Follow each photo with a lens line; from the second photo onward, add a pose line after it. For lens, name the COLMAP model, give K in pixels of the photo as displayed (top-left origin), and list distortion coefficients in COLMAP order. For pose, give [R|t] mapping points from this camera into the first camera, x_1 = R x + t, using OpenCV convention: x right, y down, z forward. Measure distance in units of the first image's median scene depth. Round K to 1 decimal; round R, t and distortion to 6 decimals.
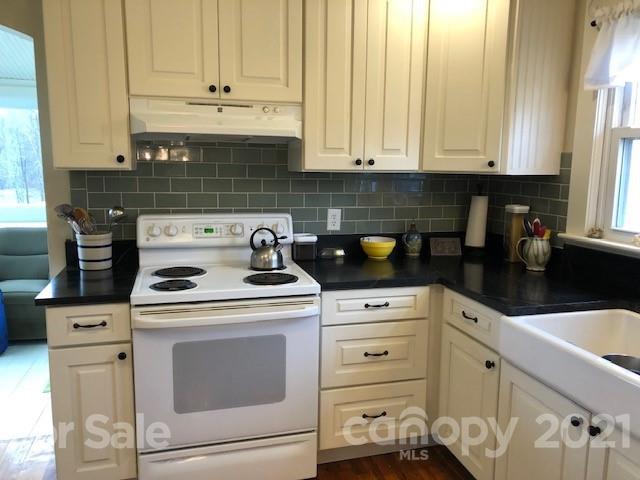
lens RADIAL K [[521.1, 0, 322.2], [0, 521.1, 240.7], [0, 0, 1]] dist [0.016466, 0.001837]
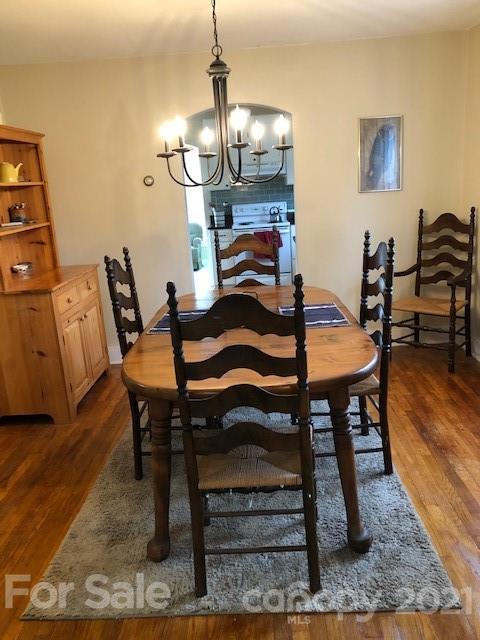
lens RADIAL K [[521.1, 0, 240.2], [0, 521.1, 321.7], [0, 0, 1]] dist [0.016466, 0.001837]
pose [[0.954135, -0.002950, -0.299361, 0.600107], [0.038877, 0.992705, 0.114130, 0.283910], [0.296841, -0.120534, 0.947289, -1.954515]]
